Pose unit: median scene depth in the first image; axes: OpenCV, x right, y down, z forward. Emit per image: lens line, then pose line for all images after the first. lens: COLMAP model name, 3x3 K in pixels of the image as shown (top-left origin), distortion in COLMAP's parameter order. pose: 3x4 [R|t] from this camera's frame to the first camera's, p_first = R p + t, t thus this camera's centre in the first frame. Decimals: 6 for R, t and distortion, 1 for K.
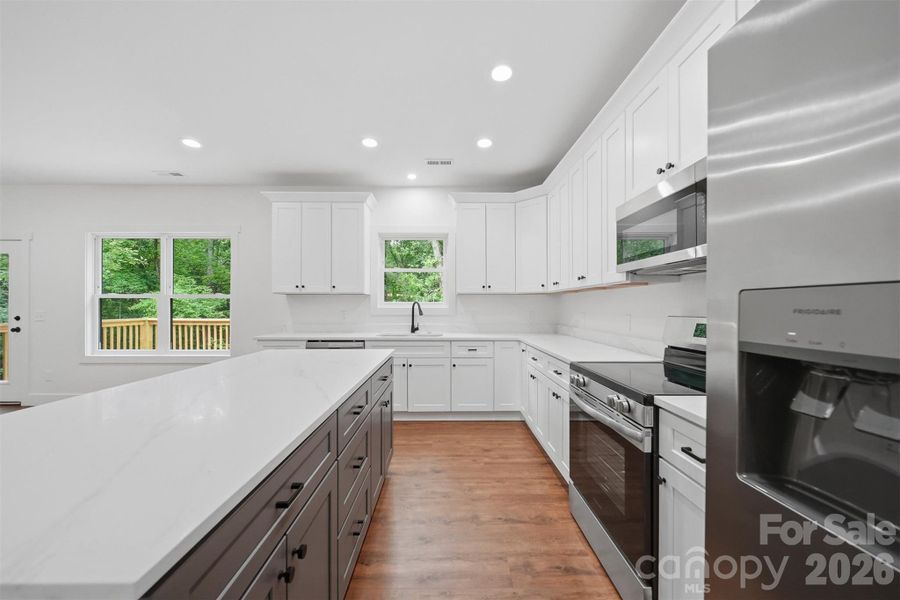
lens RADIAL K [[325.4, 0, 452.0], [0, 325.4, 300.9], [0, 0, 1]] dist [-0.006203, -0.000321]
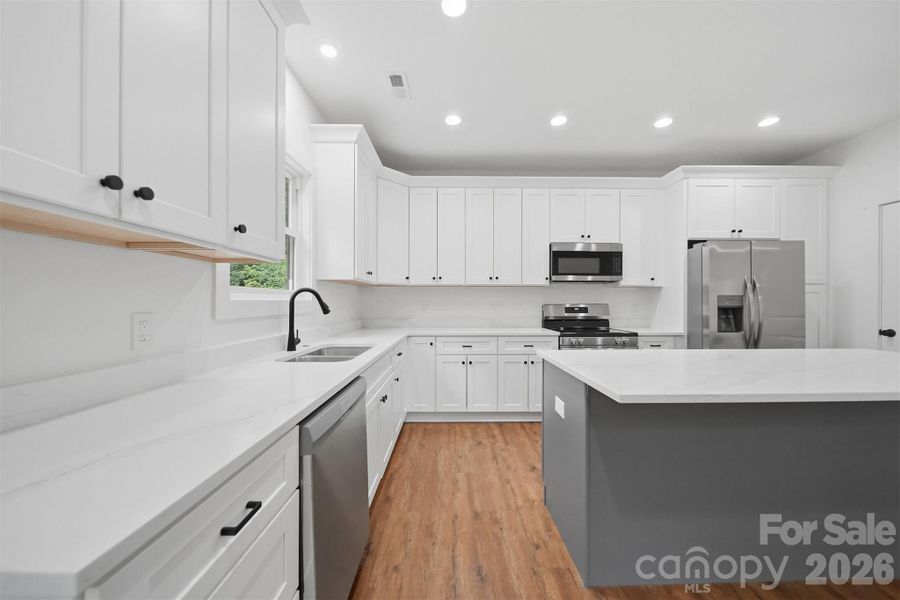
lens RADIAL K [[323.9, 0, 450.0], [0, 323.9, 300.0], [0, 0, 1]] dist [0.000114, -0.000007]
pose [[0.009293, 0.003650, 0.999950, -0.638620], [-0.017305, 0.999844, -0.003489, 0.019506], [-0.999807, -0.017271, 0.009355, 0.784262]]
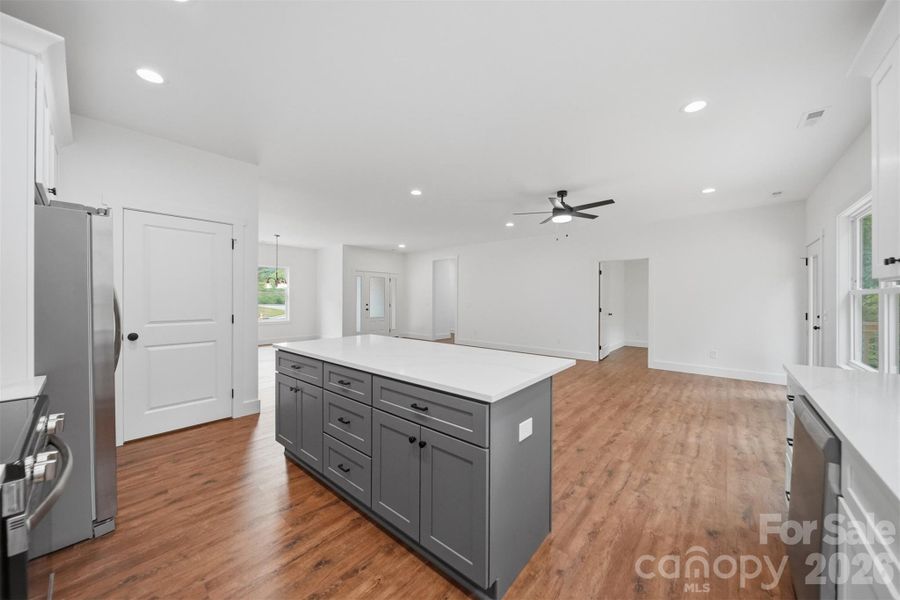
lens RADIAL K [[323.4, 0, 448.3], [0, 323.4, 296.1], [0, 0, 1]] dist [-0.000102, 0.000024]
pose [[-0.663512, -0.008335, -0.748119, 0.167347], [0.007360, 0.999817, -0.017667, -0.000460], [0.748129, -0.017228, -0.663329, 0.837168]]
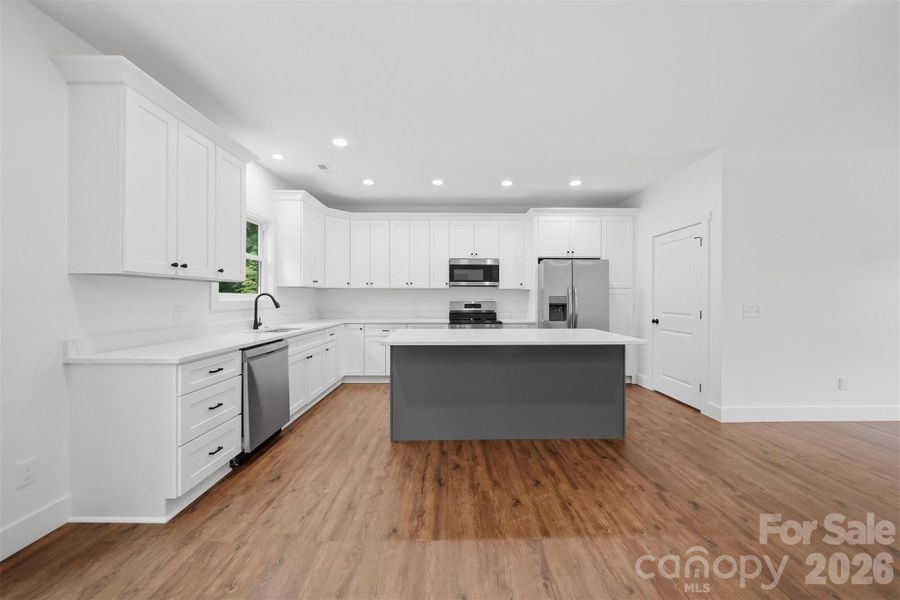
lens RADIAL K [[318.6, 0, 450.0], [0, 318.6, 295.7], [0, 0, 1]] dist [0.001217, 0.000044]
pose [[0.007263, 0.005522, 0.999958, -1.002800], [-0.016878, 0.999843, -0.005398, 0.005443], [-0.999831, -0.016838, 0.007355, 0.498646]]
